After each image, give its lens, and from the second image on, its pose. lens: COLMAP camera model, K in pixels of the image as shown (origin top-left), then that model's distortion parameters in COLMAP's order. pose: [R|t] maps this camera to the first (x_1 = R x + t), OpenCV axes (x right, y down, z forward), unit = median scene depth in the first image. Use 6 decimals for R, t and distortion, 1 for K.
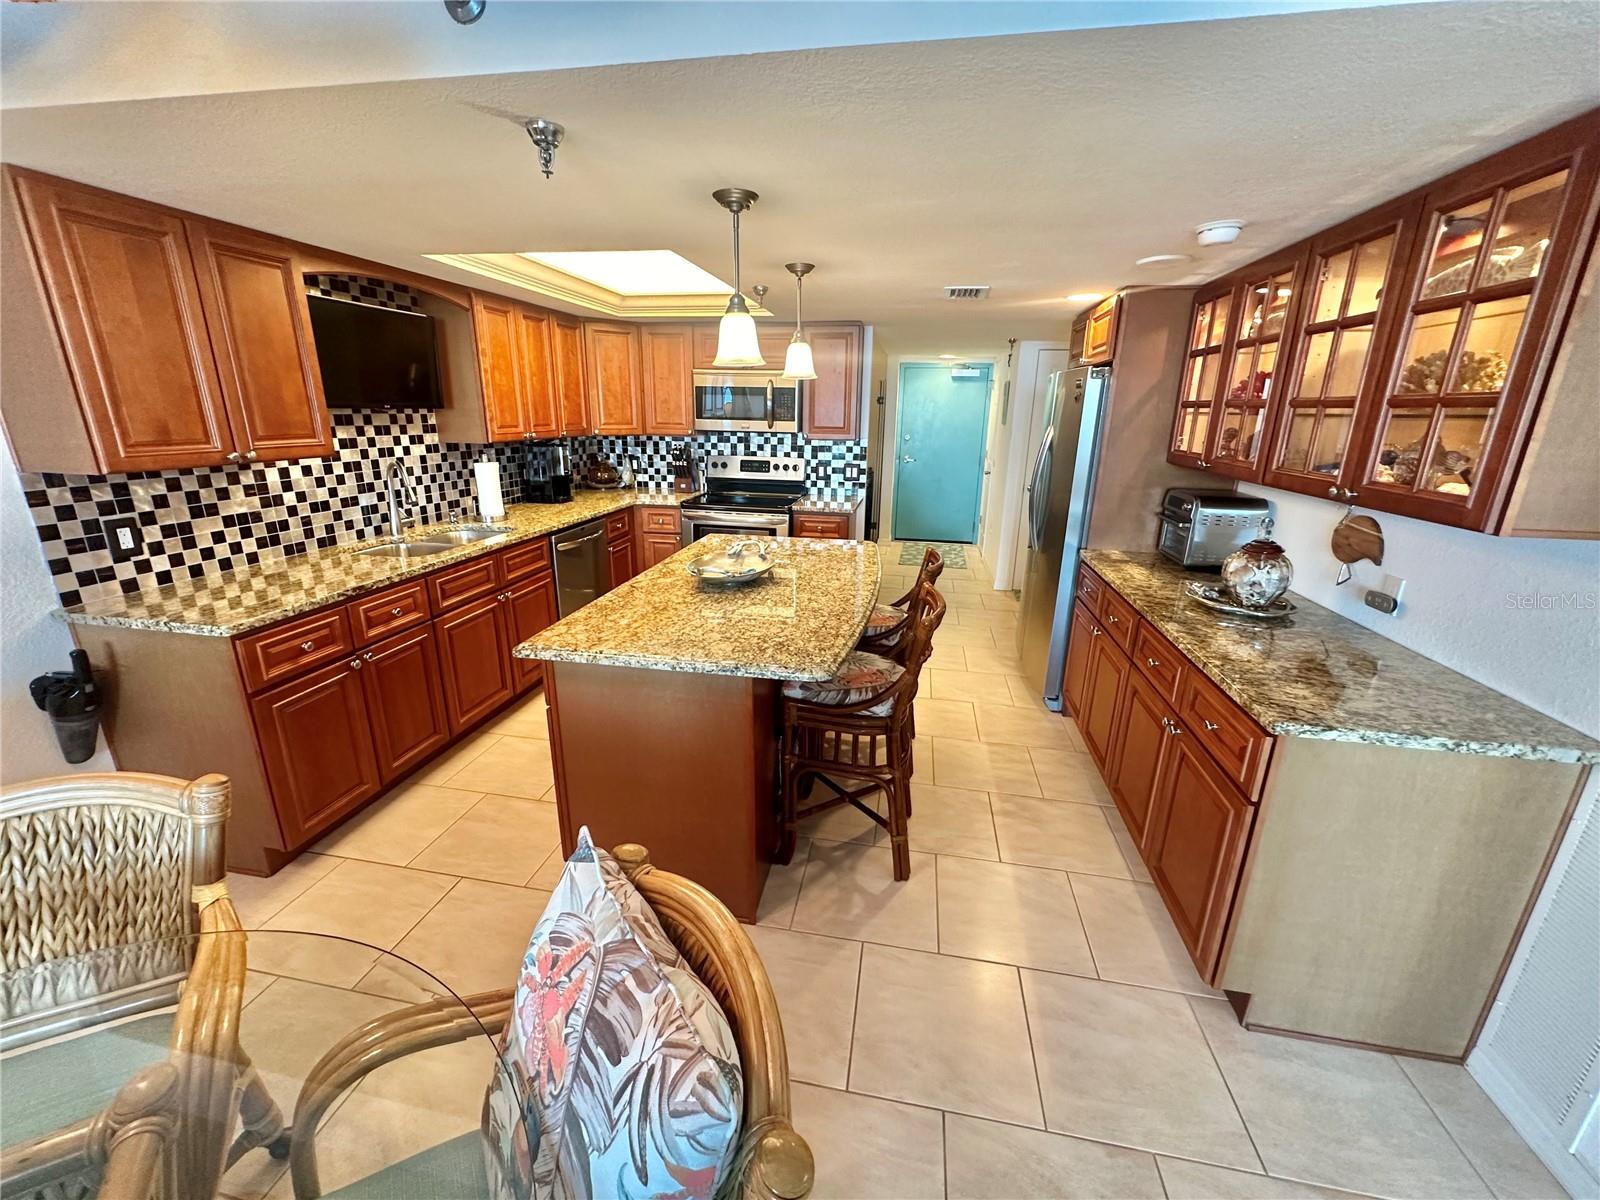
lens RADIAL K [[641.8, 0, 797.9], [0, 641.8, 600.9], [0, 0, 1]] dist [-0.002809, 0.000757]
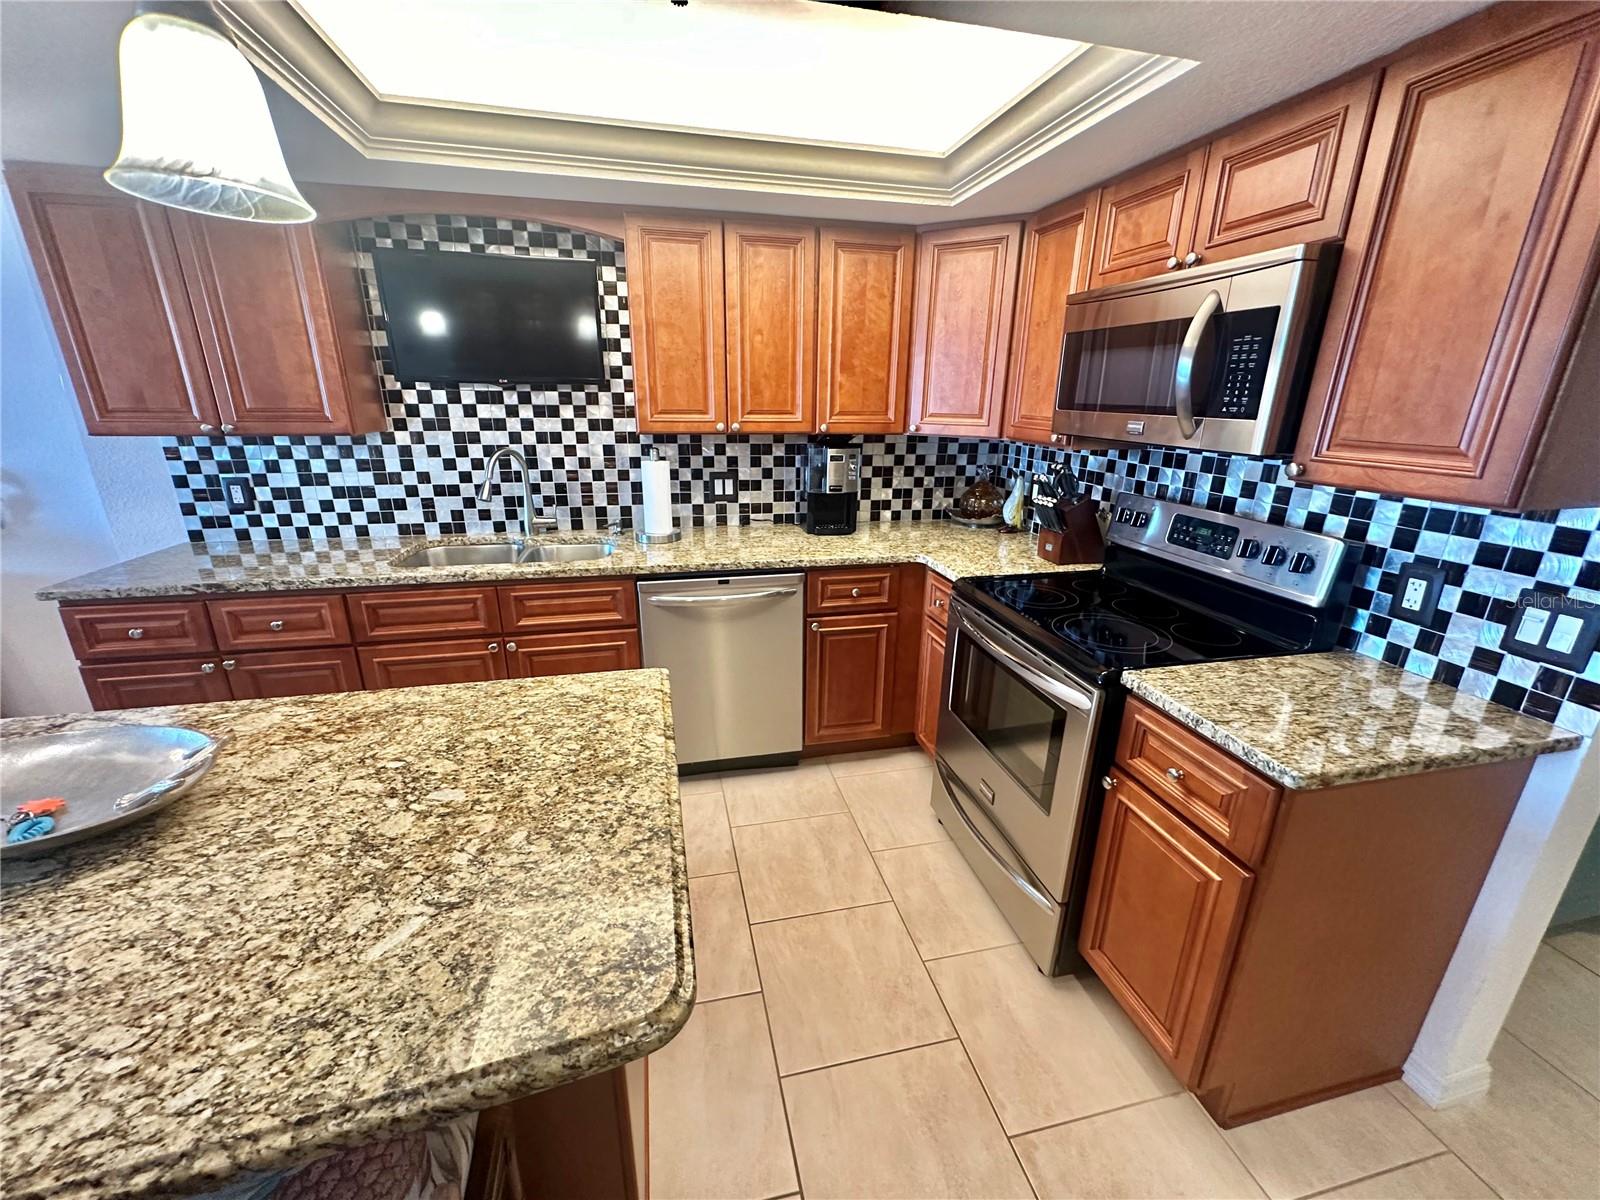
lens RADIAL K [[641.8, 0, 798.6], [0, 641.8, 600.1], [0, 0, 1]] dist [-0.002809, 0.000757]
pose [[0.397592, 0.273350, -0.875900, 0.328082], [-0.271711, 0.946855, 0.172157, -0.310538], [0.876410, 0.169544, 0.450734, 1.111540]]
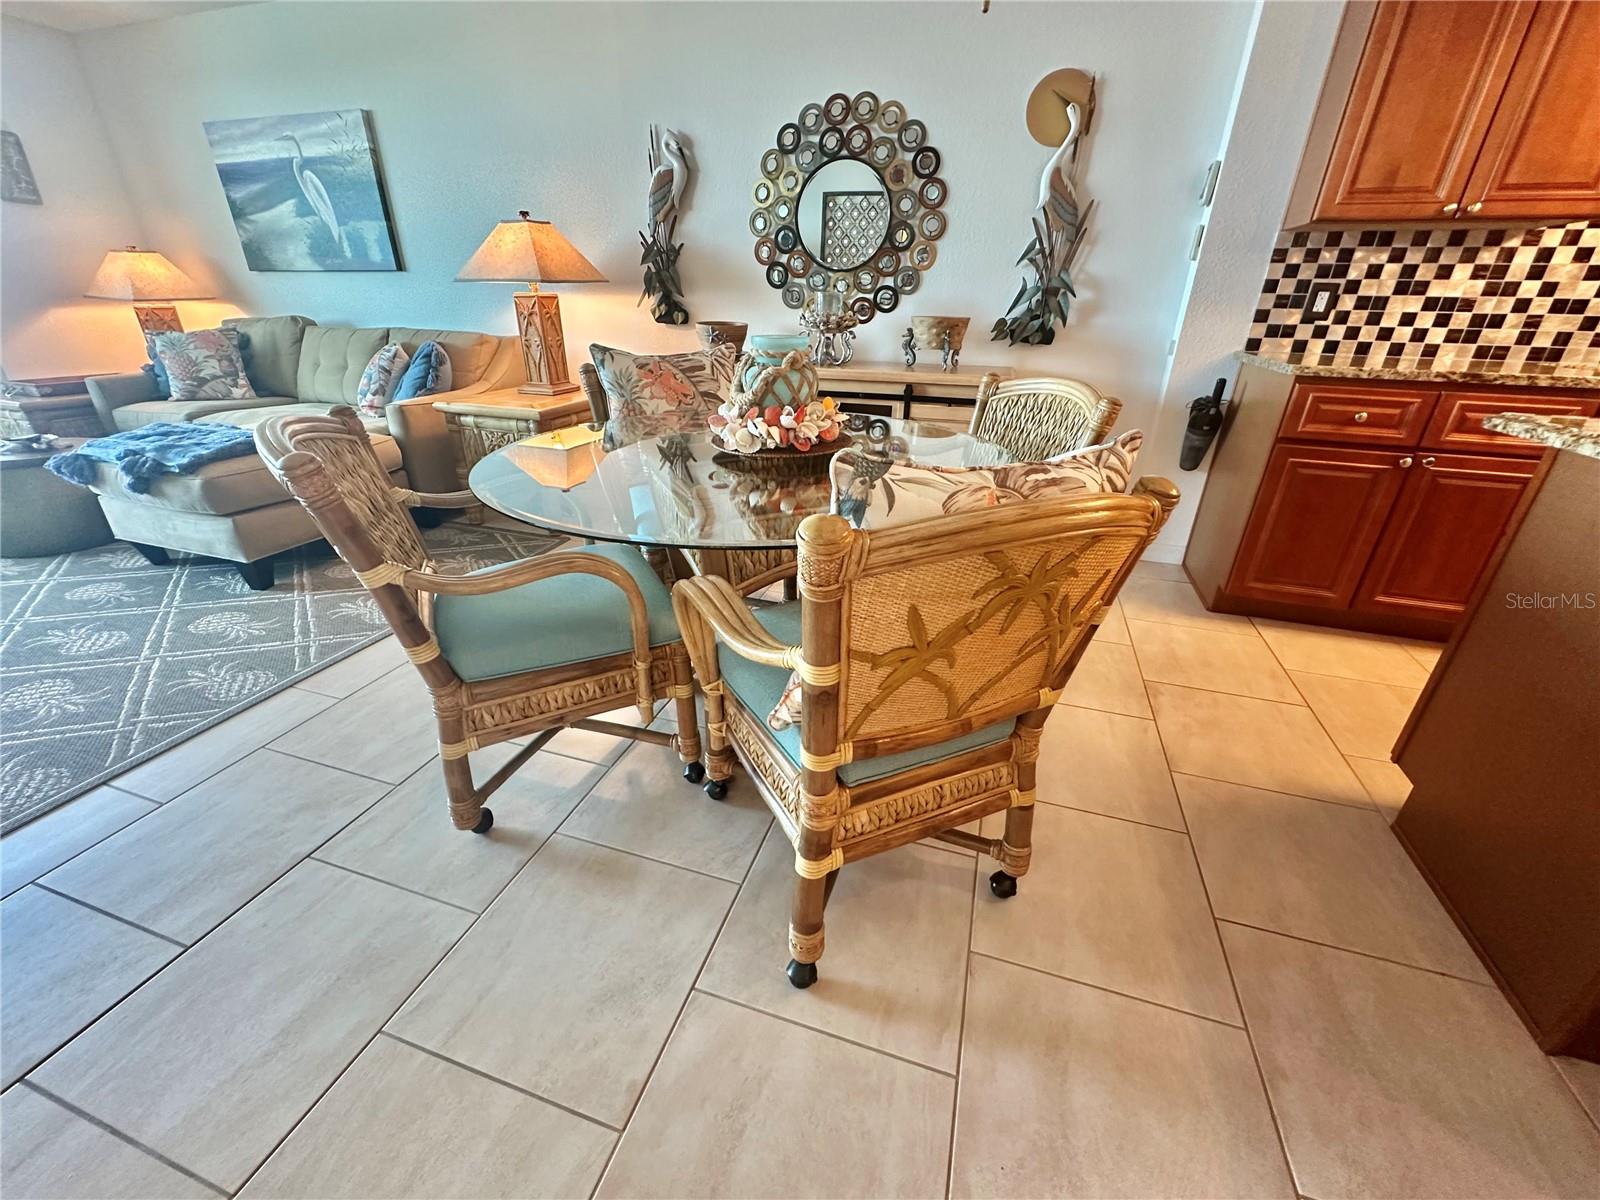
lens RADIAL K [[641.8, 0, 799.7], [0, 641.8, 601.9], [0, 0, 1]] dist [-0.002809, 0.000757]
pose [[-0.127076, 0.412239, -0.902170, 0.246530], [-0.305274, 0.849141, 0.431007, 0.116561], [0.943748, 0.330180, 0.017941, 0.224995]]
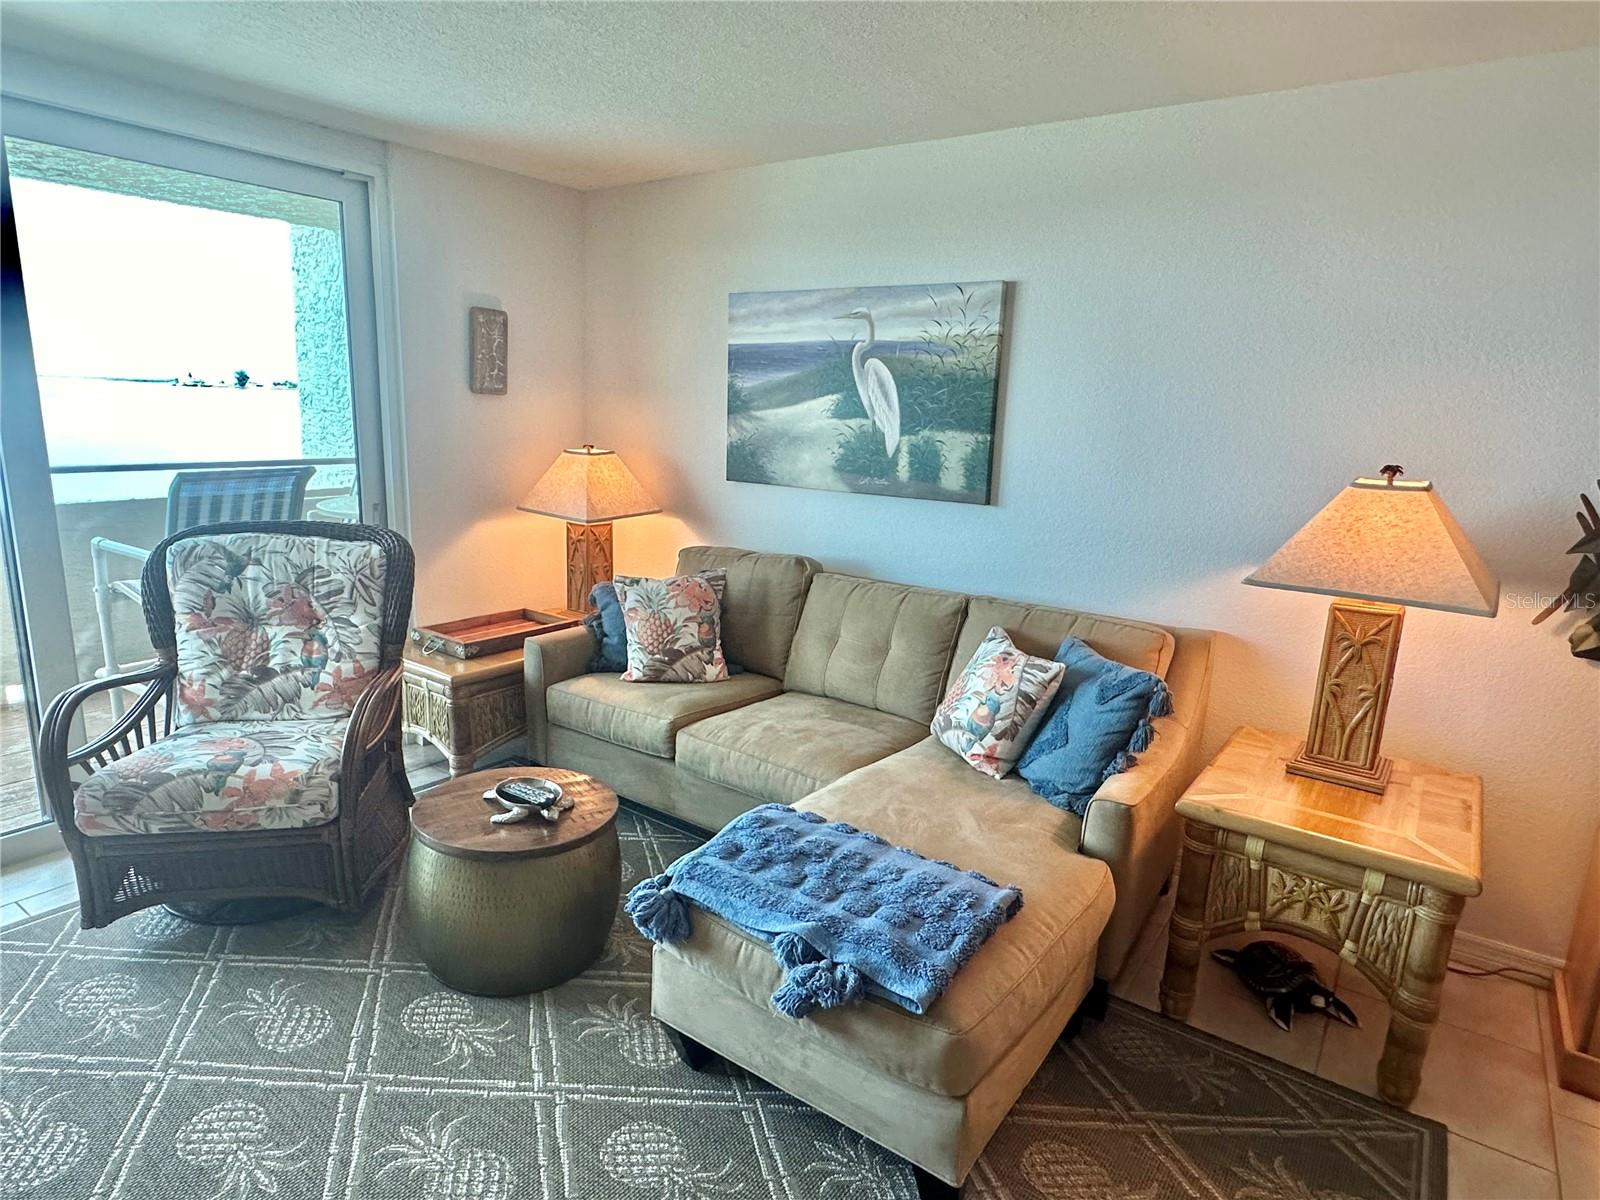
lens RADIAL K [[924.7, 0, 787.6], [0, 924.7, 609.1], [0, 0, 1]] dist [-0.007178, -0.004858]
pose [[-0.423814, 0.171936, -0.889280, 0.038587], [-0.303222, 0.898232, 0.318176, 0.184594], [0.853486, 0.404497, -0.328549, -0.578734]]
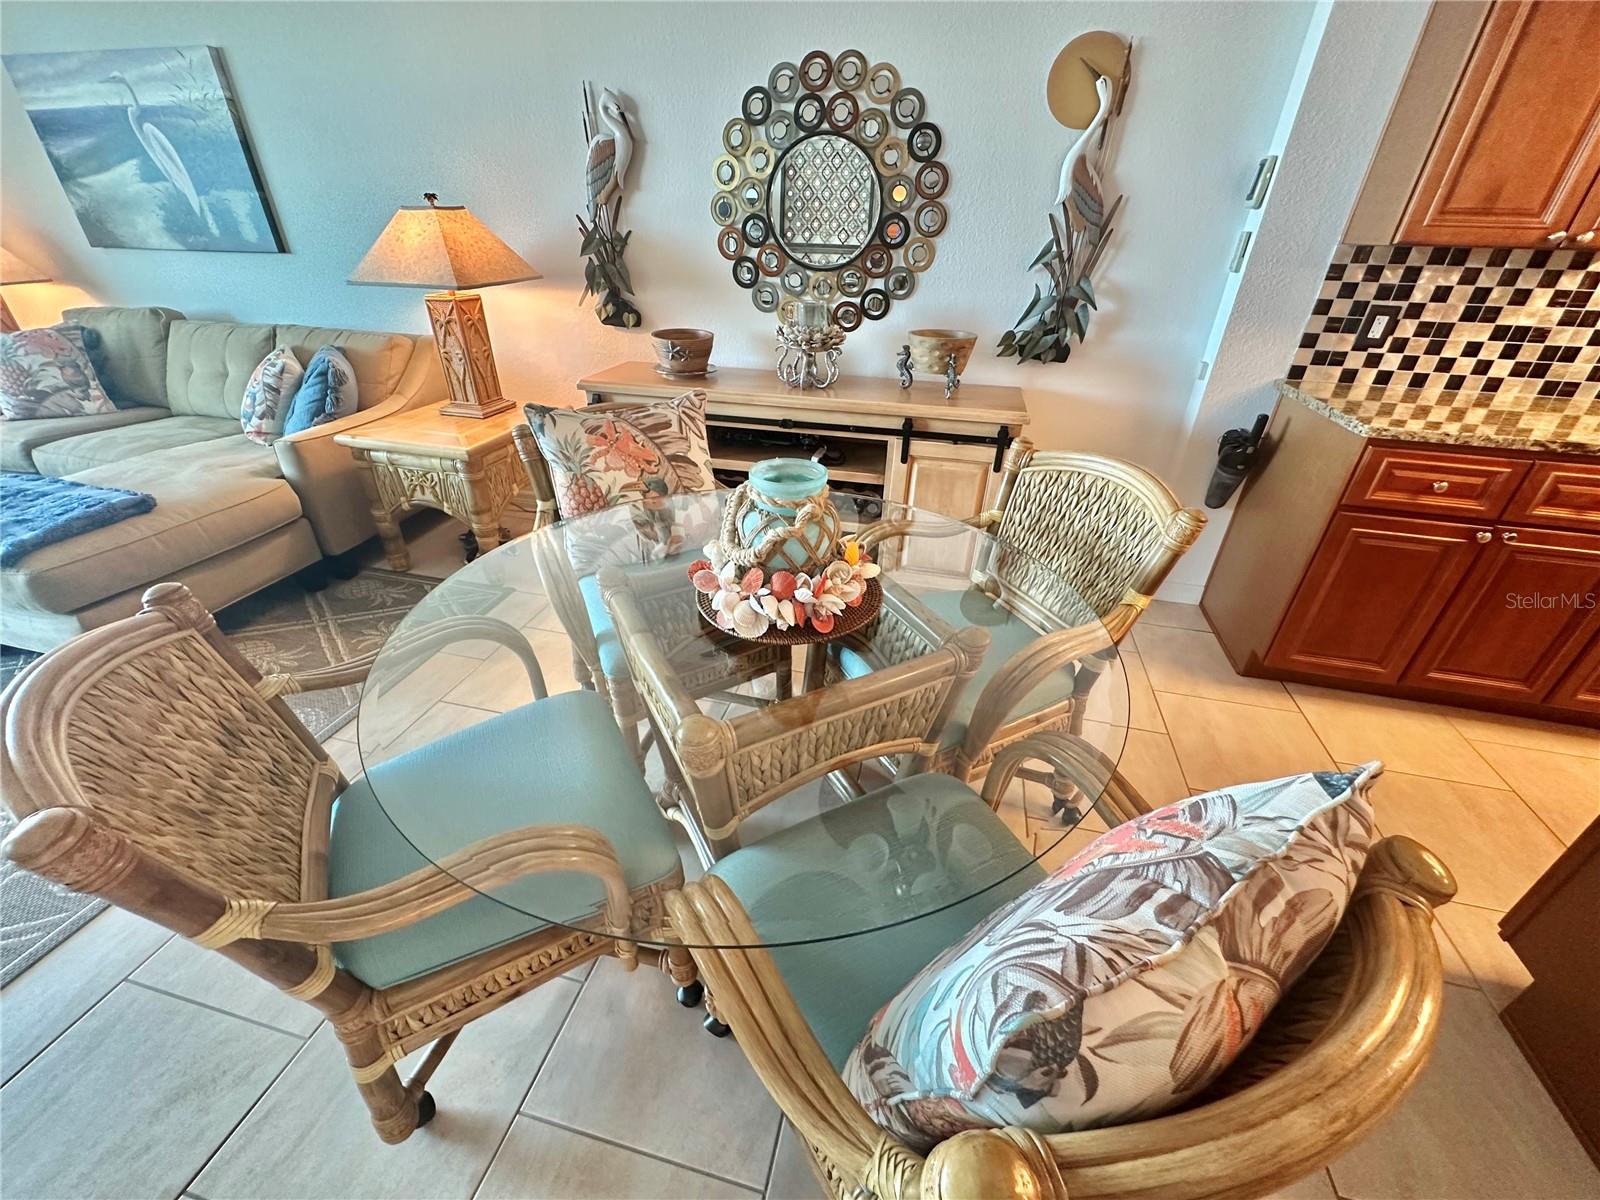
lens RADIAL K [[641.8, 0, 800.1], [0, 641.8, 602.6], [0, 0, 1]] dist [-0.002809, 0.000757]
pose [[-0.056276, 0.493139, -0.868129, 0.056781], [-0.310467, 0.817756, 0.484650, 0.038659], [0.948917, 0.296800, 0.107083, 0.135695]]
